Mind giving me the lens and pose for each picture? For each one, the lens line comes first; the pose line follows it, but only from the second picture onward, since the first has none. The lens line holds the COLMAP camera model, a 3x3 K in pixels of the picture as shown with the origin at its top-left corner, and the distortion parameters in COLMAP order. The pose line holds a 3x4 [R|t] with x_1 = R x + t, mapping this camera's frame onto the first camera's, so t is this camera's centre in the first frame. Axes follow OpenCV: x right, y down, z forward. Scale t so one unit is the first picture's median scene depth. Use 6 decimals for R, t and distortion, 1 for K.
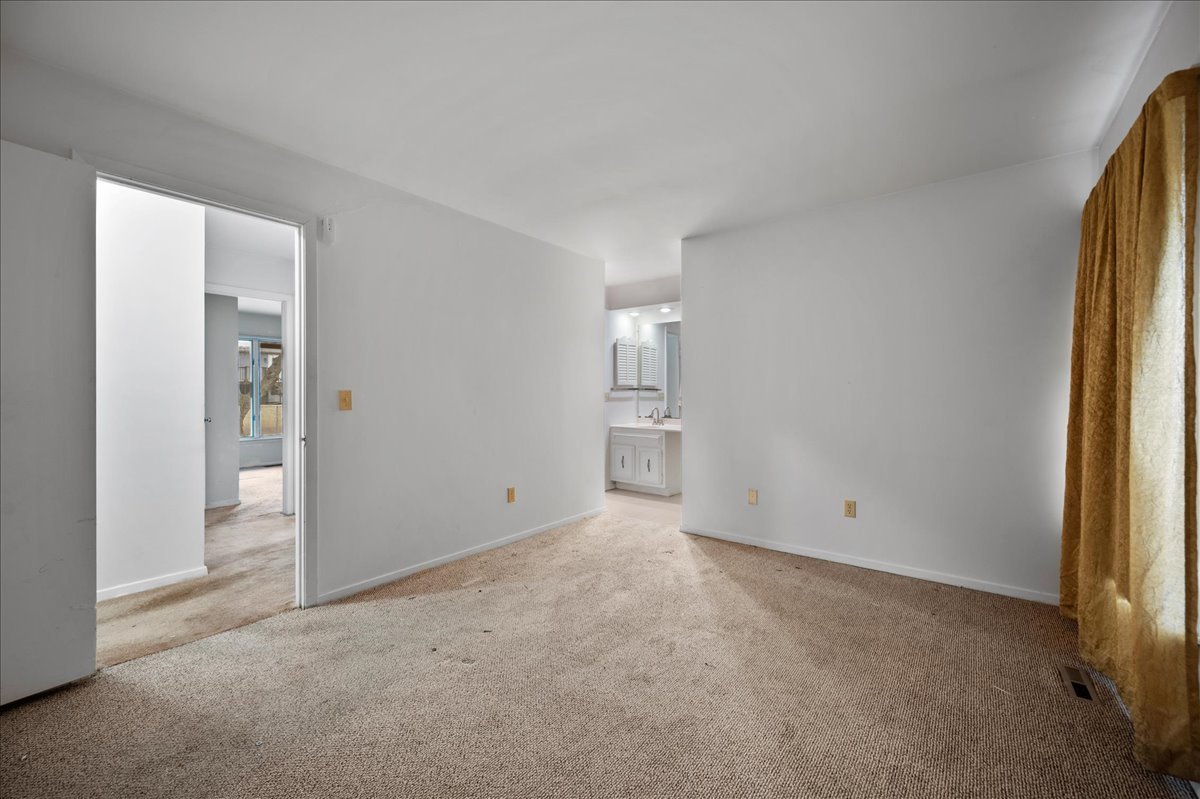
lens RADIAL K [[480.8, 0, 601.0], [0, 480.8, 399.9], [0, 0, 1]] dist [0.002322, 0.000658]
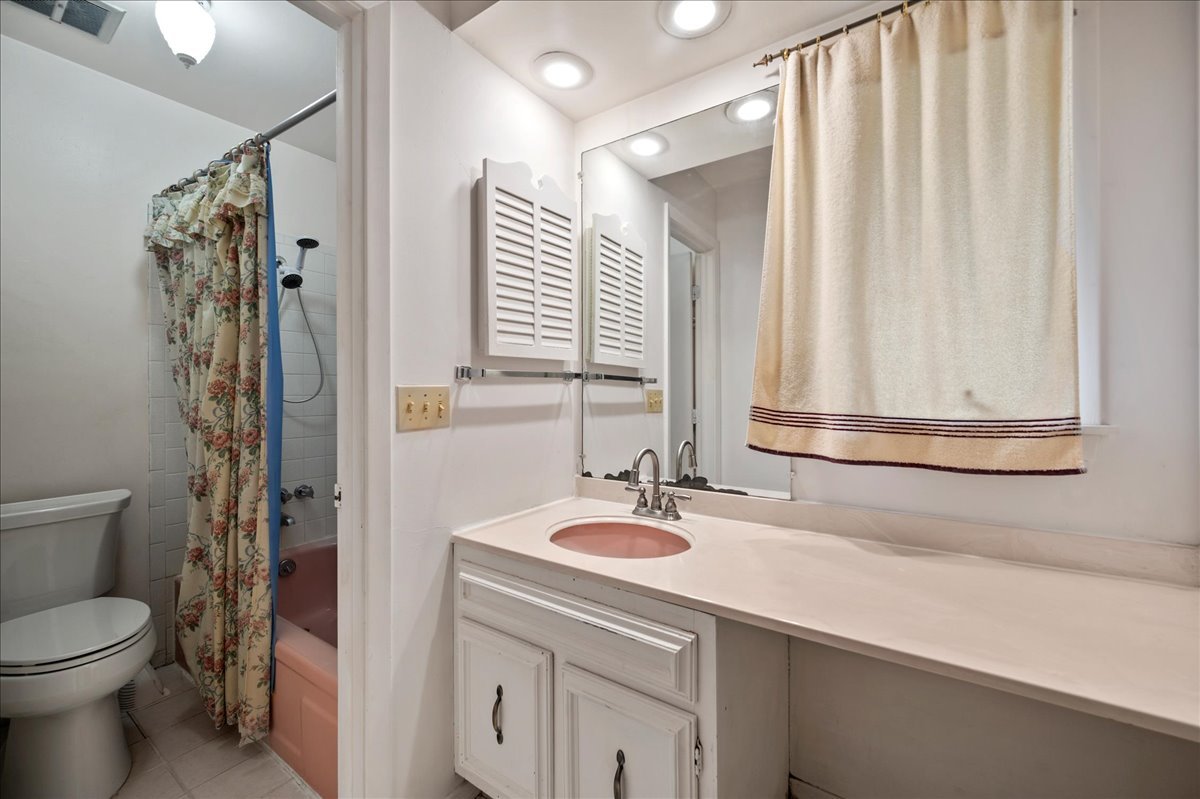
lens RADIAL K [[480.8, 0, 599.1], [0, 480.8, 392.4], [0, 0, 1]] dist [0.002322, 0.000658]
pose [[0.998109, -0.002807, 0.061409, 0.071358], [0.003713, 0.999886, -0.014637, -0.008984], [-0.061361, 0.014837, 0.998005, 0.728585]]
